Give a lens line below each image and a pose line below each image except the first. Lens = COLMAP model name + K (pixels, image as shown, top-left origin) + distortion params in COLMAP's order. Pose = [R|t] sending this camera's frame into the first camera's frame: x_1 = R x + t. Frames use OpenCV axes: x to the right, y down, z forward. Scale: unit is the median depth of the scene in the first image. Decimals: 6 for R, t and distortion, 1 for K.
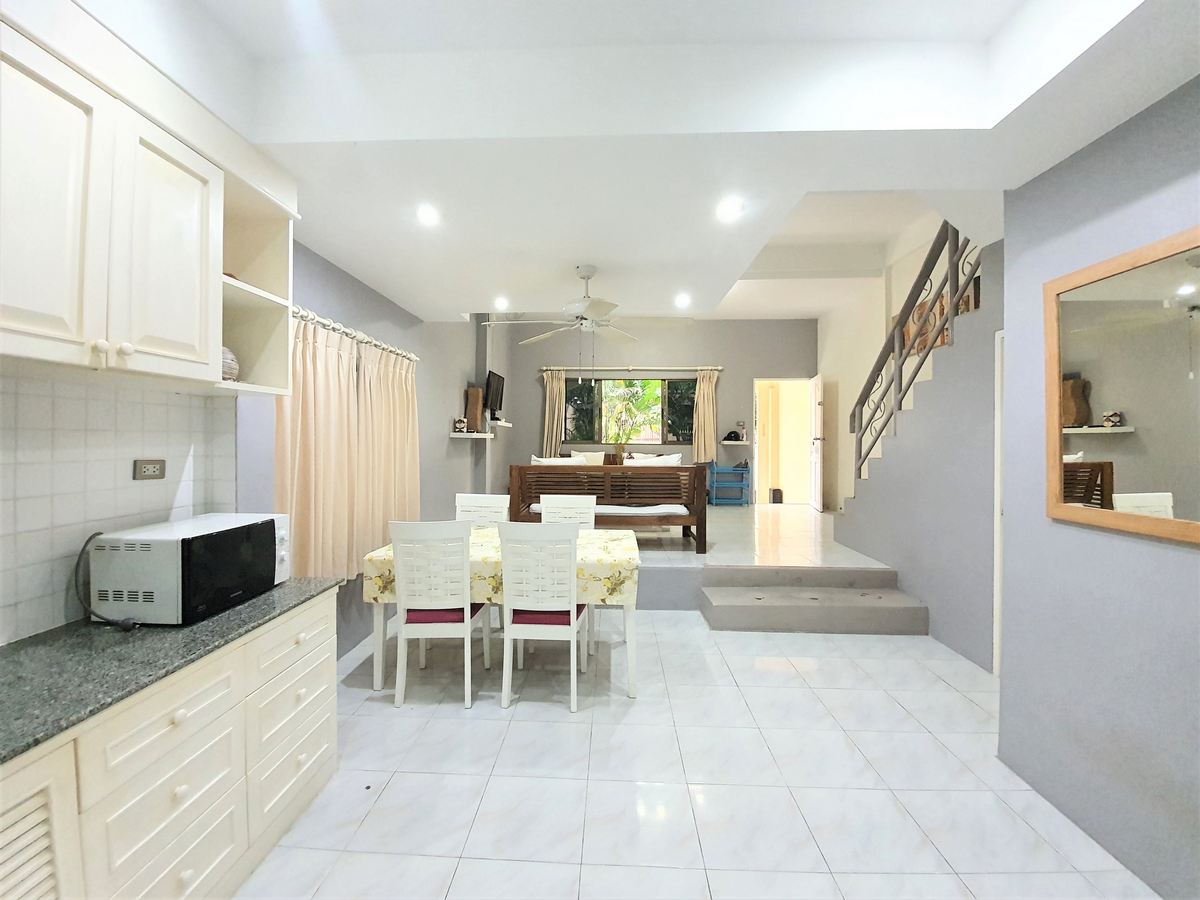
lens RADIAL K [[477.9, 0, 595.8], [0, 477.9, 446.2], [0, 0, 1]] dist [0.017209, -0.016021]
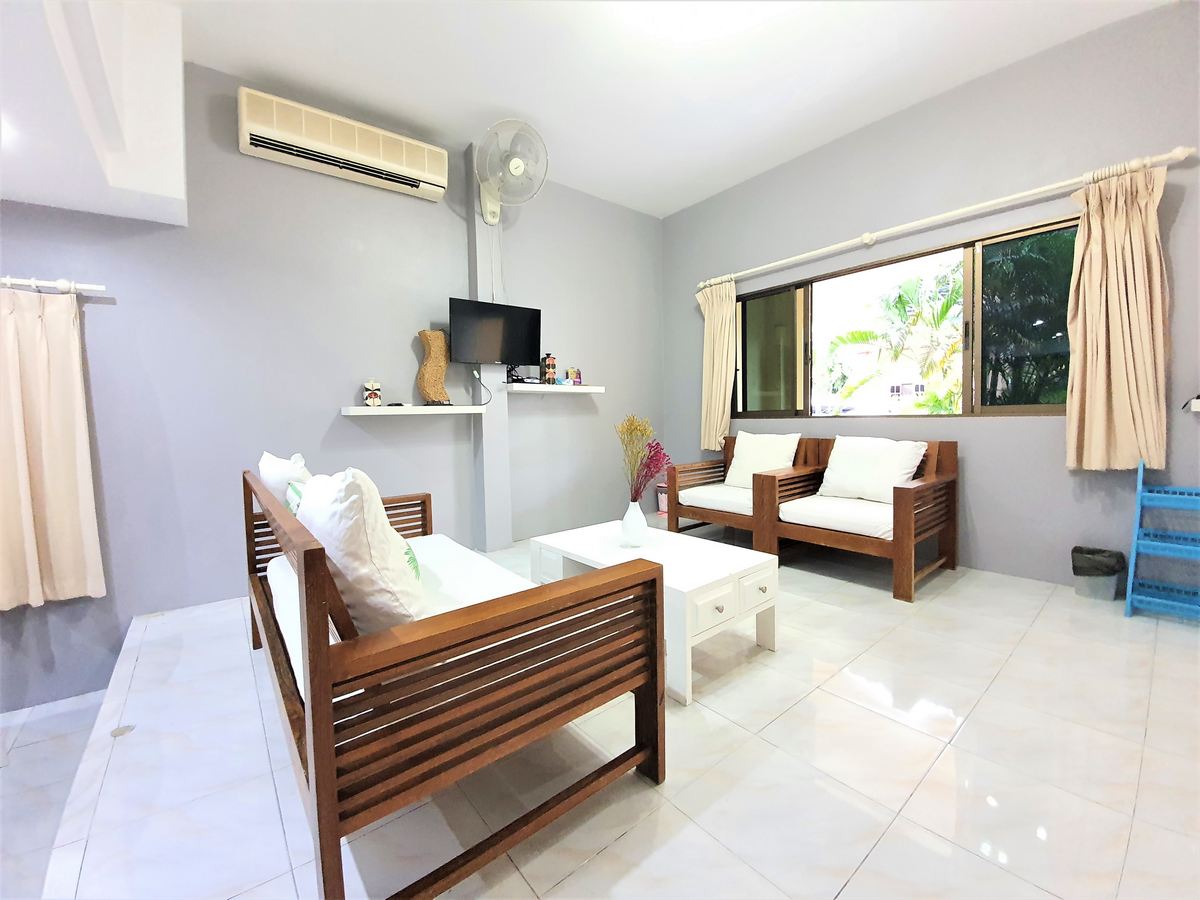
lens RADIAL K [[477.9, 0, 595.8], [0, 477.9, 446.2], [0, 0, 1]] dist [0.017209, -0.016021]
pose [[0.652751, 0.028583, -0.757033, 0.355502], [0.013806, 0.998673, 0.049611, -0.004200], [0.757447, -0.042835, 0.651490, 0.772092]]
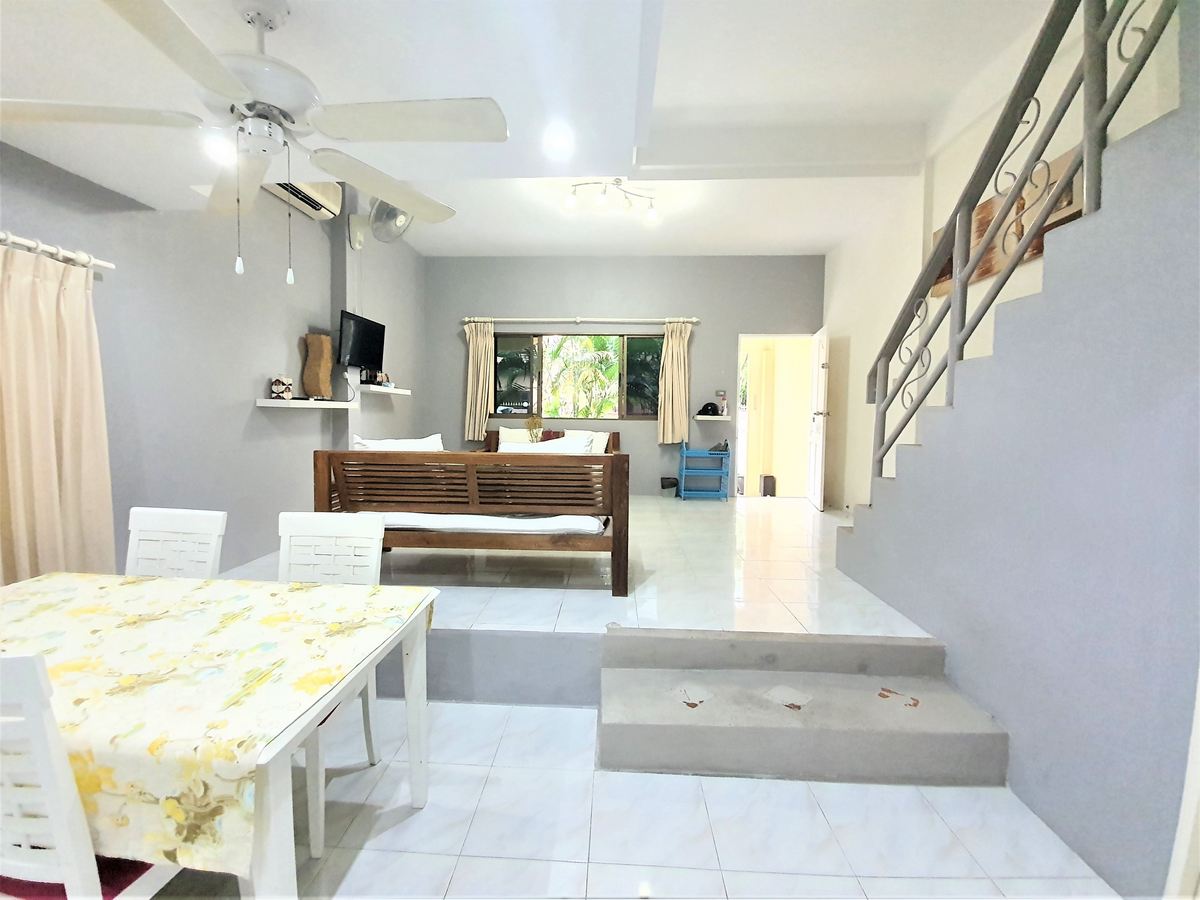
lens RADIAL K [[477.9, 0, 595.8], [0, 477.9, 446.2], [0, 0, 1]] dist [0.017209, -0.016021]
pose [[0.999891, 0.007487, -0.012705, 0.163166], [-0.006812, 0.998605, 0.052361, -0.001499], [0.013080, -0.052268, 0.998547, 0.324911]]
